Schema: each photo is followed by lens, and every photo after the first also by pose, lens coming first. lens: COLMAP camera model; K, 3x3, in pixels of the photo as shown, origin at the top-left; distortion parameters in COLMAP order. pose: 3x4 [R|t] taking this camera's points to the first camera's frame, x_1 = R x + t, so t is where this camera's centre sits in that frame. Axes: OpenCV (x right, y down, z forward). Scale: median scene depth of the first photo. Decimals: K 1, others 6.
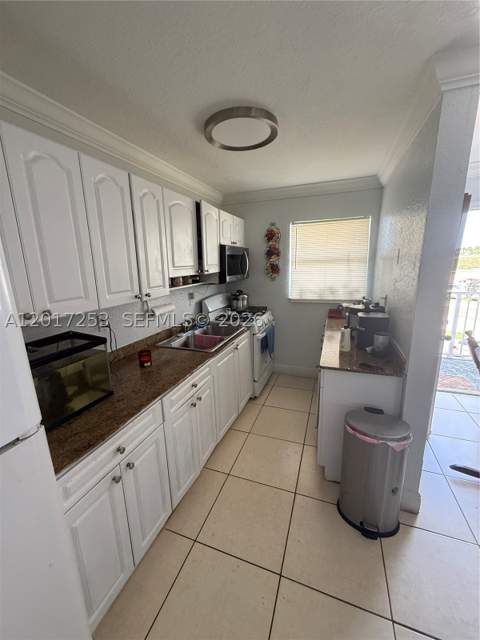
lens RADIAL K [[253.5, 0, 242.3], [0, 253.5, 317.3], [0, 0, 1]] dist [-0.001081, 0.000055]
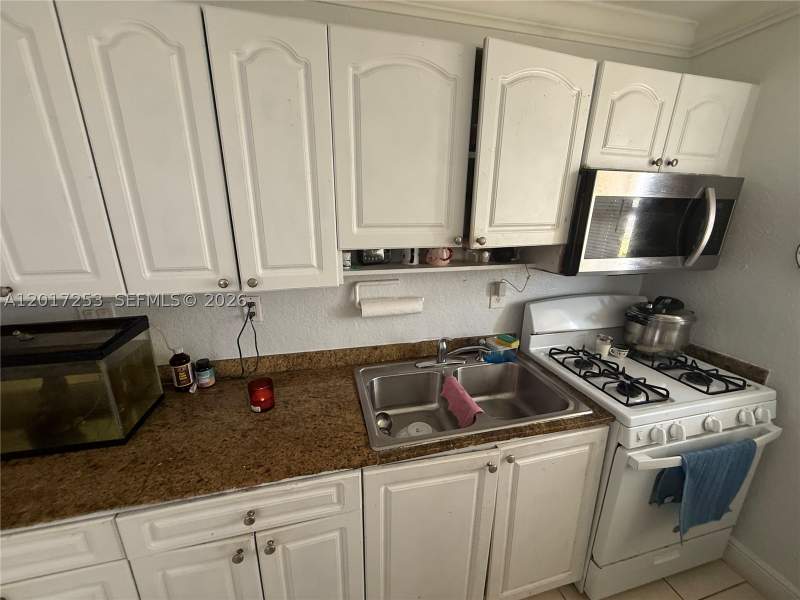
lens RADIAL K [[316.9, 0, 400.0], [0, 316.9, 300.0], [0, 0, 1]] dist [-0.001081, 0.000055]
pose [[0.563466, 0.258242, -0.784740, 0.196354], [-0.201800, 0.964138, 0.172380, -0.159442], [0.801114, 0.061230, 0.595372, 0.639825]]
